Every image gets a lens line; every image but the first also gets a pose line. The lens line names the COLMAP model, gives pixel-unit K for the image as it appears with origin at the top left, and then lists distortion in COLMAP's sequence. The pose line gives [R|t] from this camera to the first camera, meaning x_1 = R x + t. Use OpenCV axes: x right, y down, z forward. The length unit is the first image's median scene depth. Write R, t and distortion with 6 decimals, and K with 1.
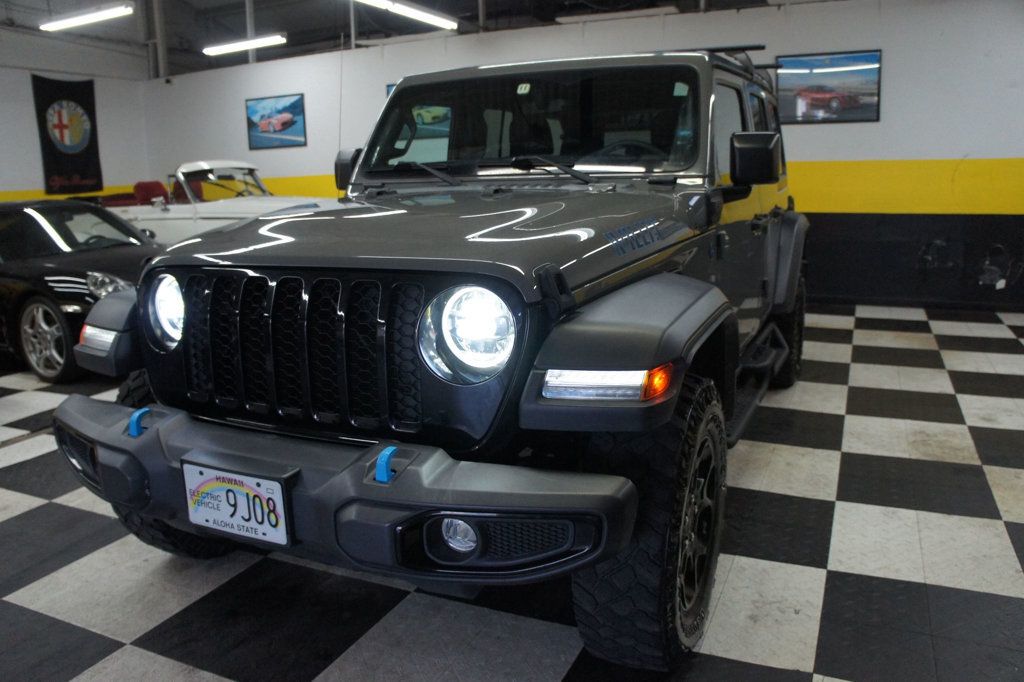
lens RADIAL K [[798.3, 0, 512.0], [0, 798.3, 341.0], [0, 0, 1]] dist [-0.166643, 0.100200]
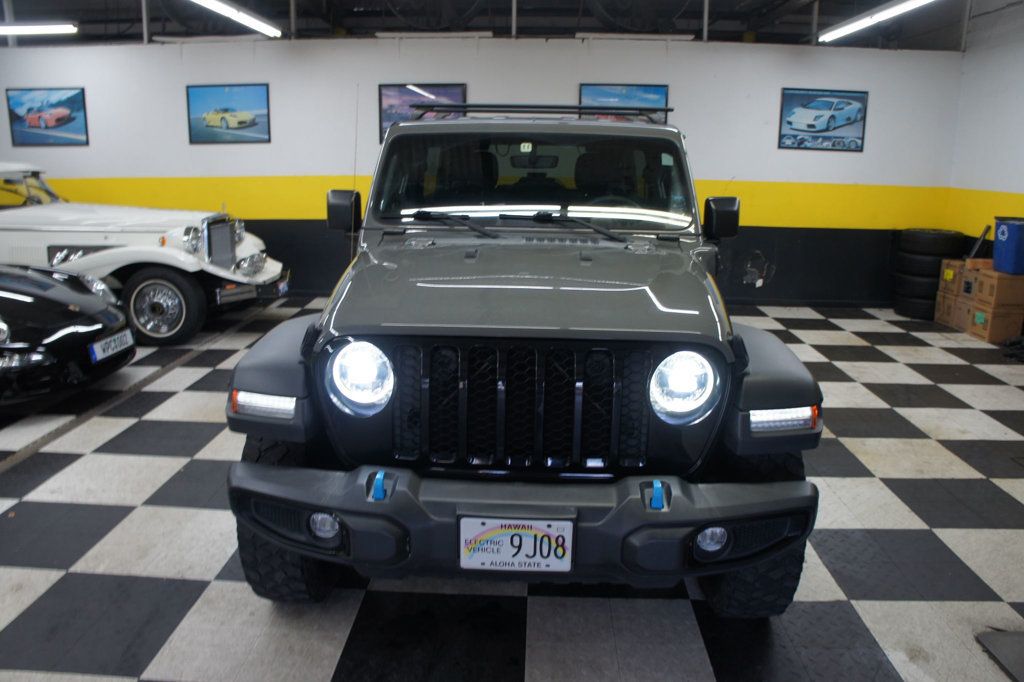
lens RADIAL K [[798.3, 0, 512.0], [0, 798.3, 341.0], [0, 0, 1]] dist [-0.166643, 0.100200]
pose [[0.923811, -0.049184, 0.379675, -0.611851], [0.040873, 0.998716, 0.029926, -0.103080], [-0.380660, -0.012128, 0.924636, -0.074162]]
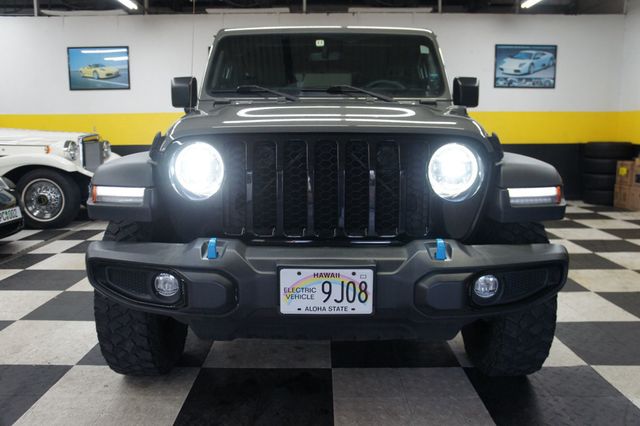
lens RADIAL K [[559.4, 0, 321.0], [0, 559.4, 210.4], [0, 0, 1]] dist [-0.123615, 0.136742]
pose [[0.910348, -0.033912, 0.412453, -0.596421], [0.062738, 0.996427, -0.056547, 0.089972], [-0.409061, 0.077354, 0.909222, 0.052686]]
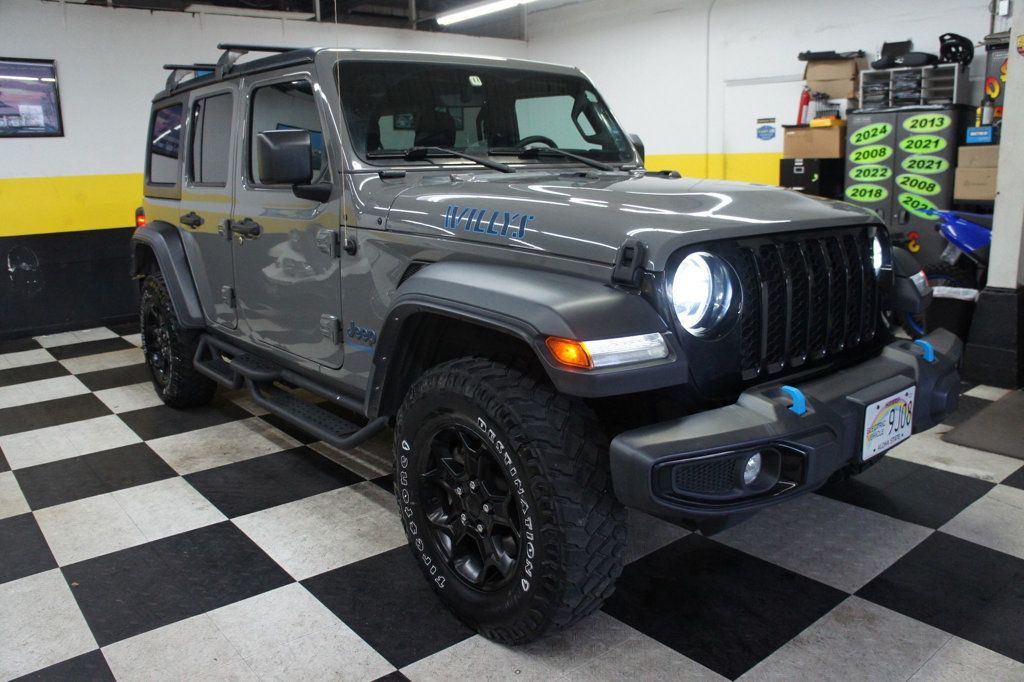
lens RADIAL K [[798.3, 0, 512.0], [0, 798.3, 341.0], [0, 0, 1]] dist [-0.166643, 0.100200]
pose [[0.435769, -0.174213, 0.883037, -1.247273], [0.198247, 0.975573, 0.094637, -0.106360], [-0.877954, 0.133820, 0.459662, 0.724172]]
